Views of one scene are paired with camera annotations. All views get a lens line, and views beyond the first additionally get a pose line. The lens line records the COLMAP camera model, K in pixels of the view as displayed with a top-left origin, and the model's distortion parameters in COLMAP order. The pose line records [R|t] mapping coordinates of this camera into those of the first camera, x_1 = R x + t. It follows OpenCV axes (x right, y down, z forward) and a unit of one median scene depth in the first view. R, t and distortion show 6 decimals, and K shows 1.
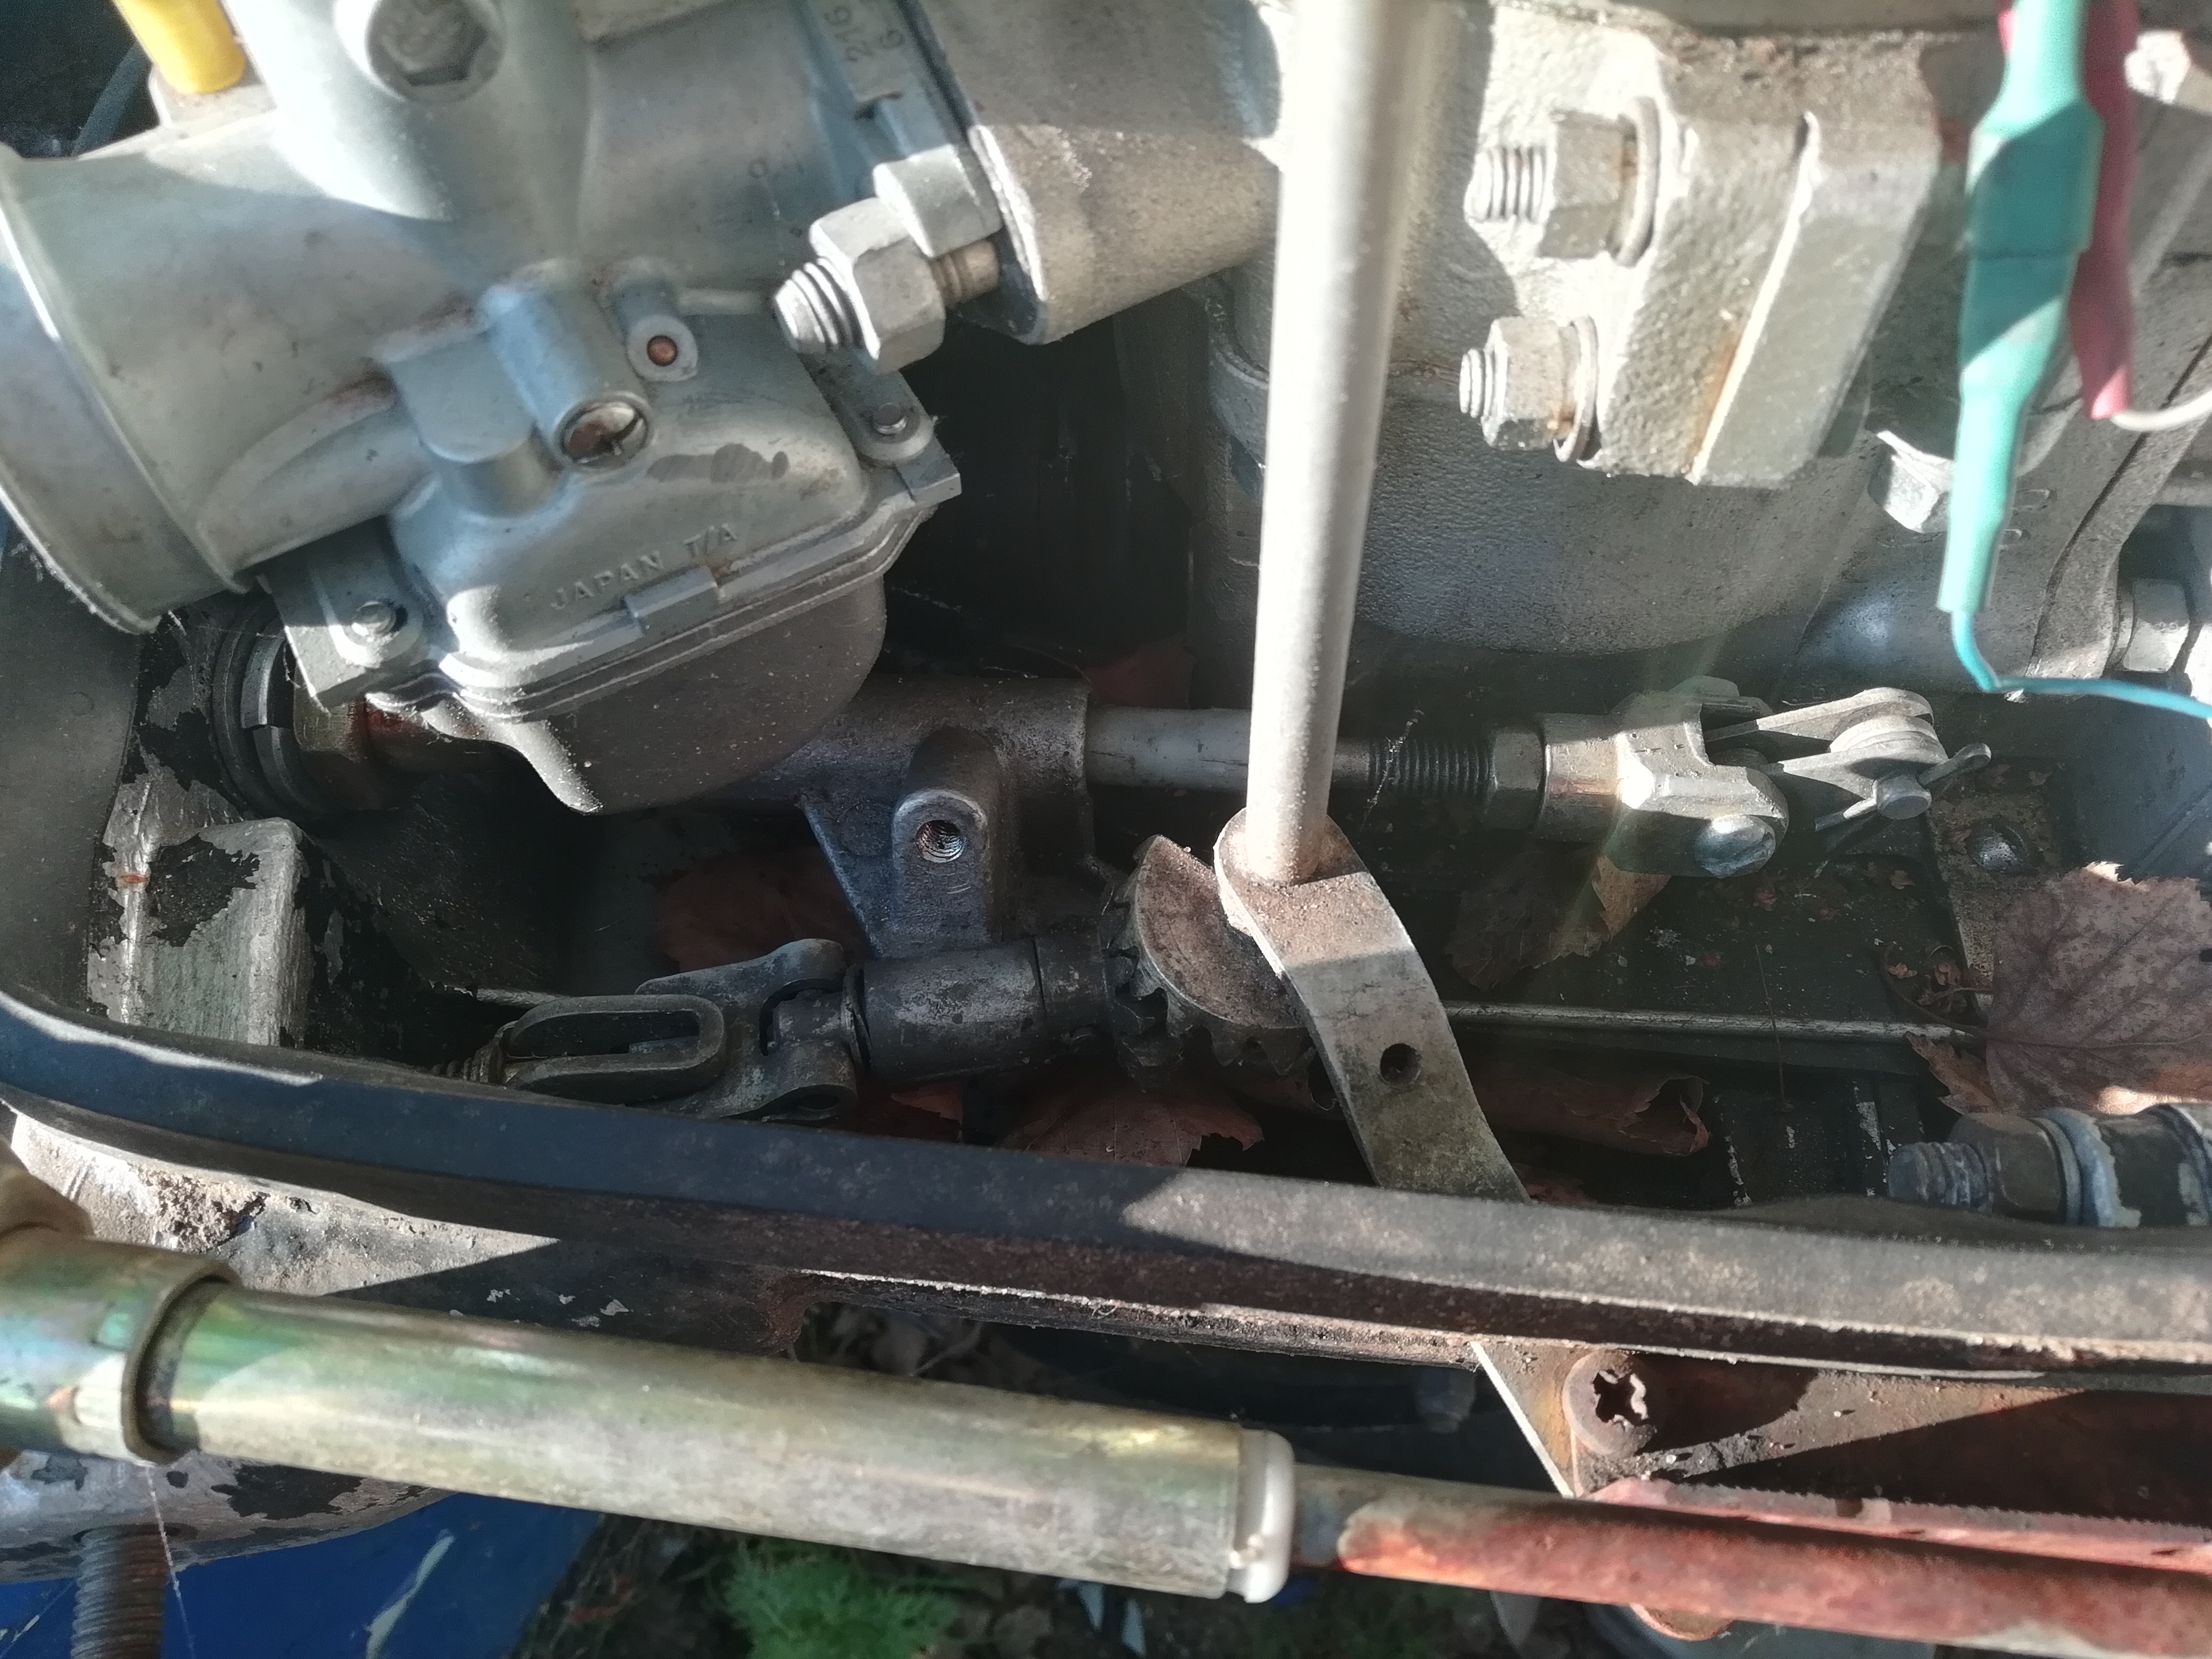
lens RADIAL K [[1698.0, 0, 1111.2], [0, 1698.0, 819.0], [0, 0, 1]] dist [0.024494, 0.001258]
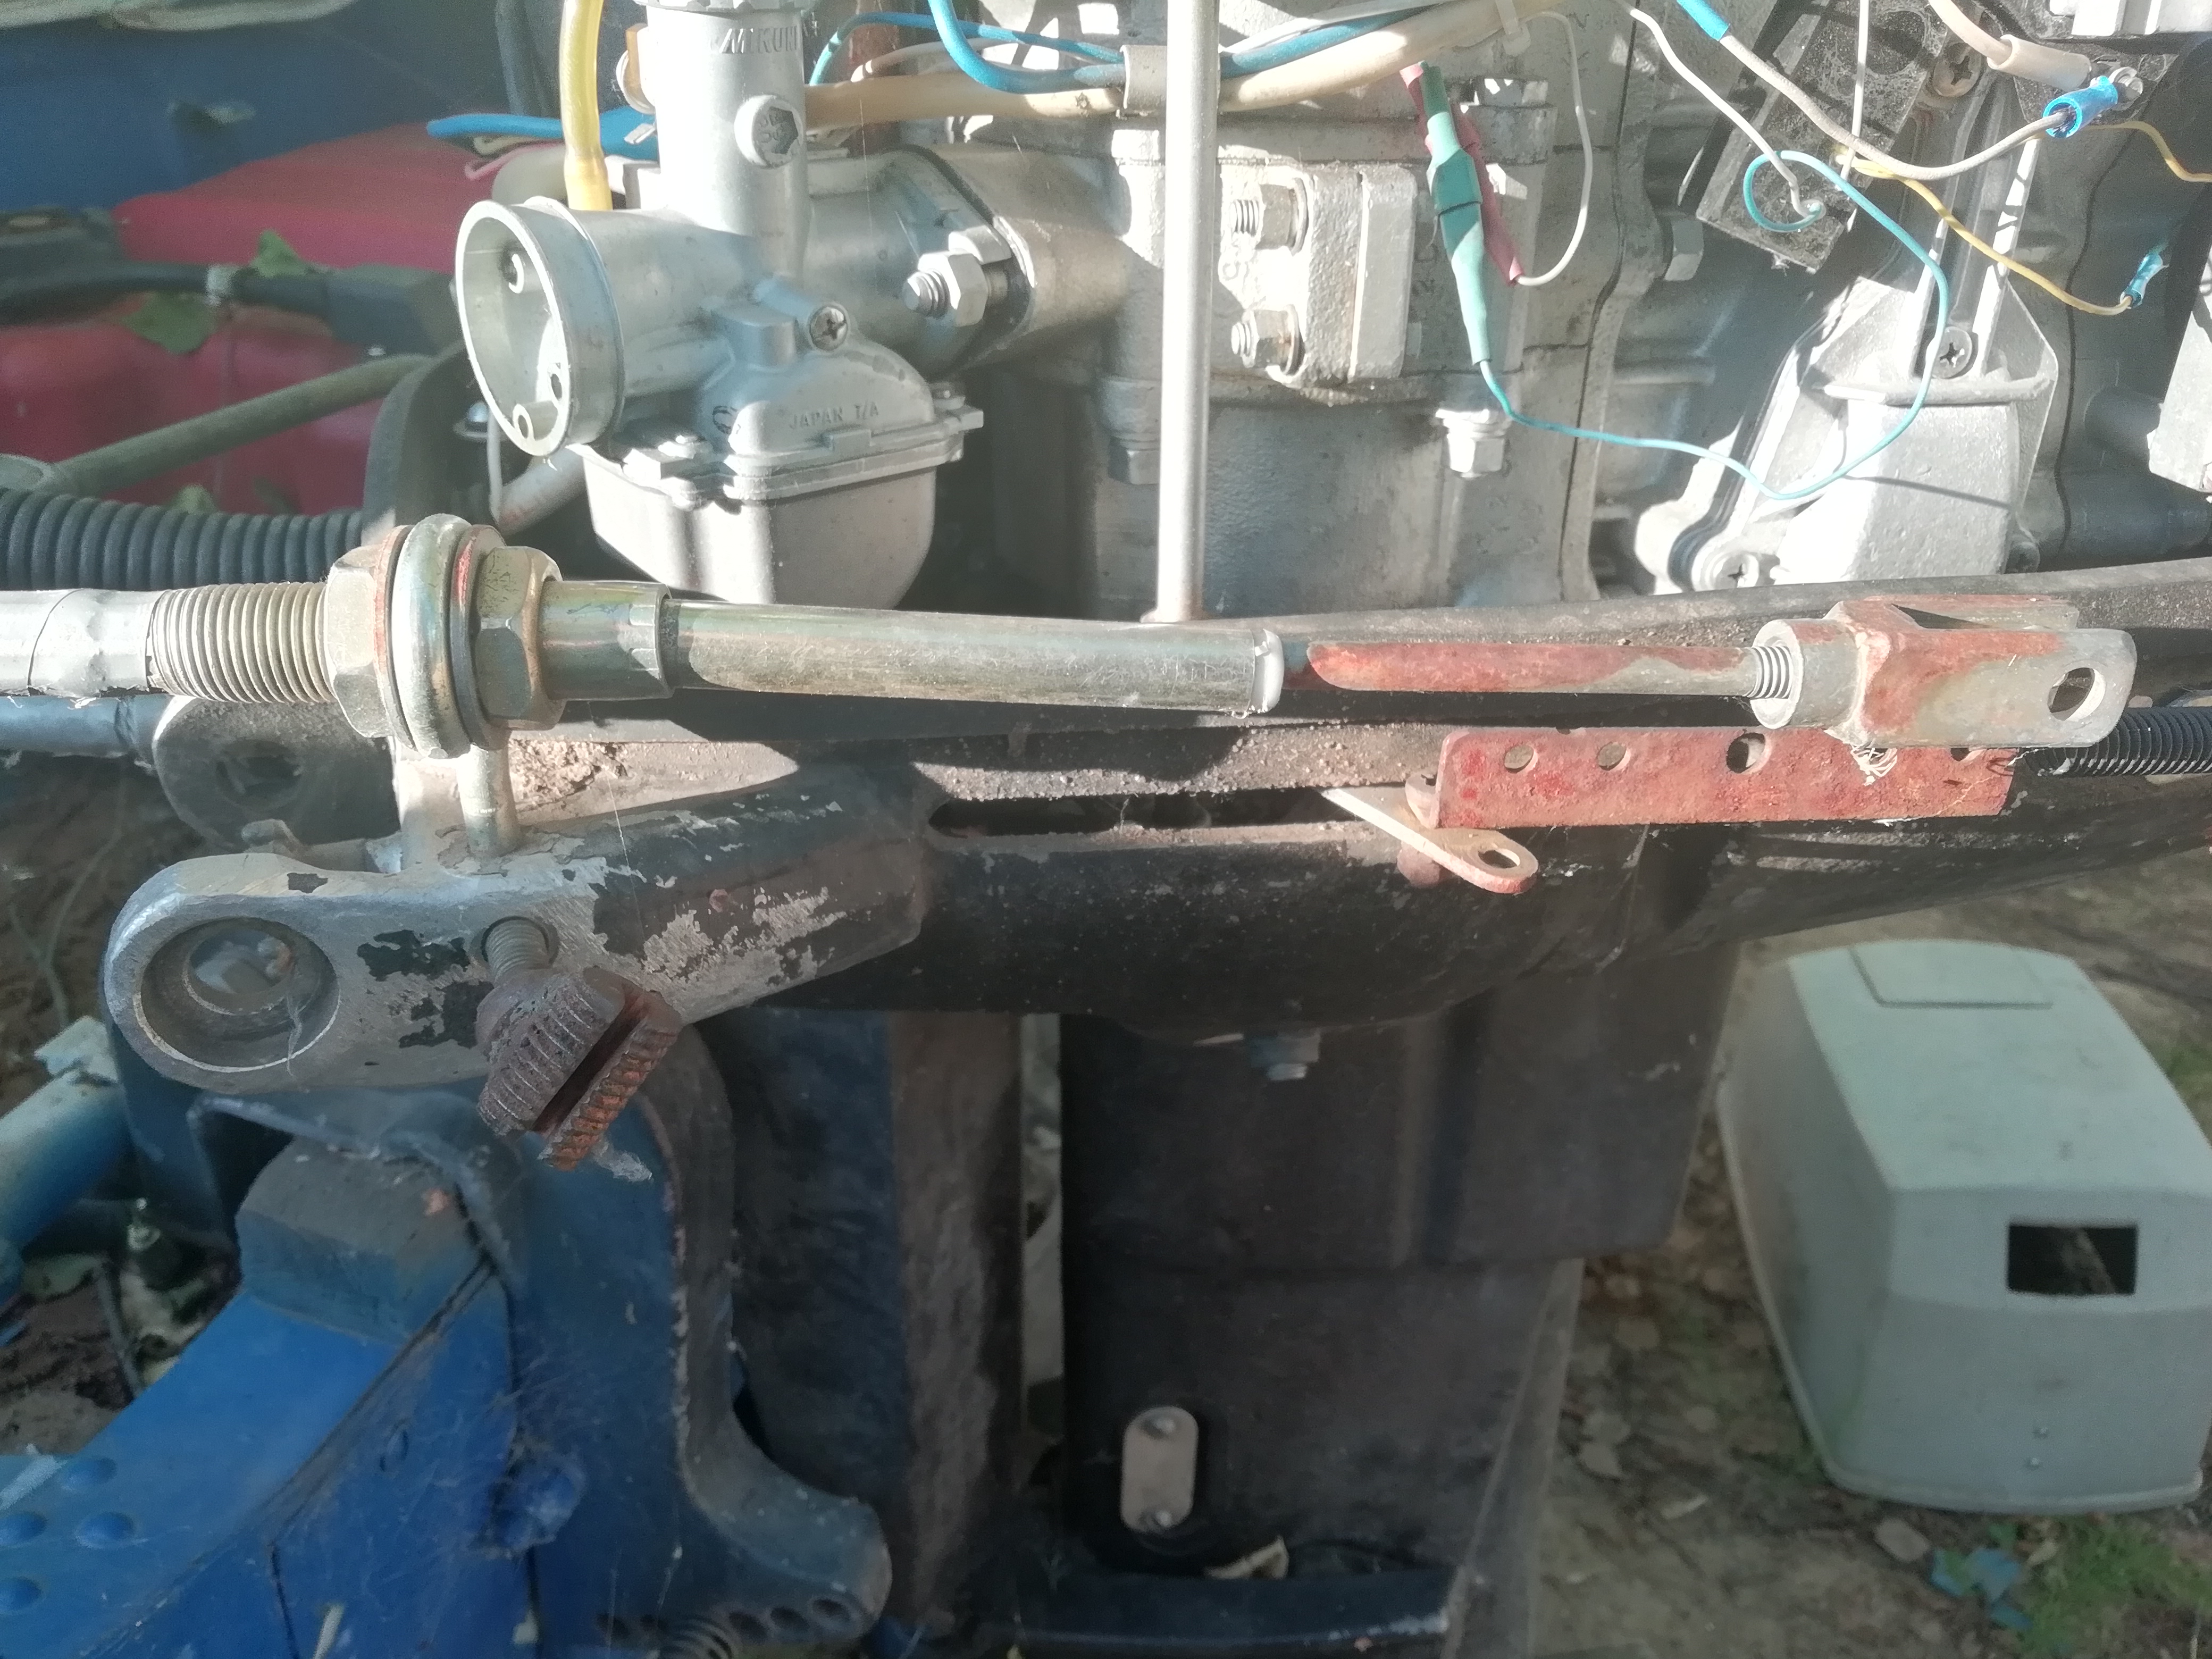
lens RADIAL K [[1706.3, 0, 1106.0], [0, 1706.3, 829.5], [0, 0, 1]] dist [0.081233, -0.121014]
pose [[0.974926, -0.062826, 0.213477, -0.368720], [0.165095, 0.847436, -0.504574, 1.102570], [-0.149208, 0.527167, 0.836560, -0.342734]]
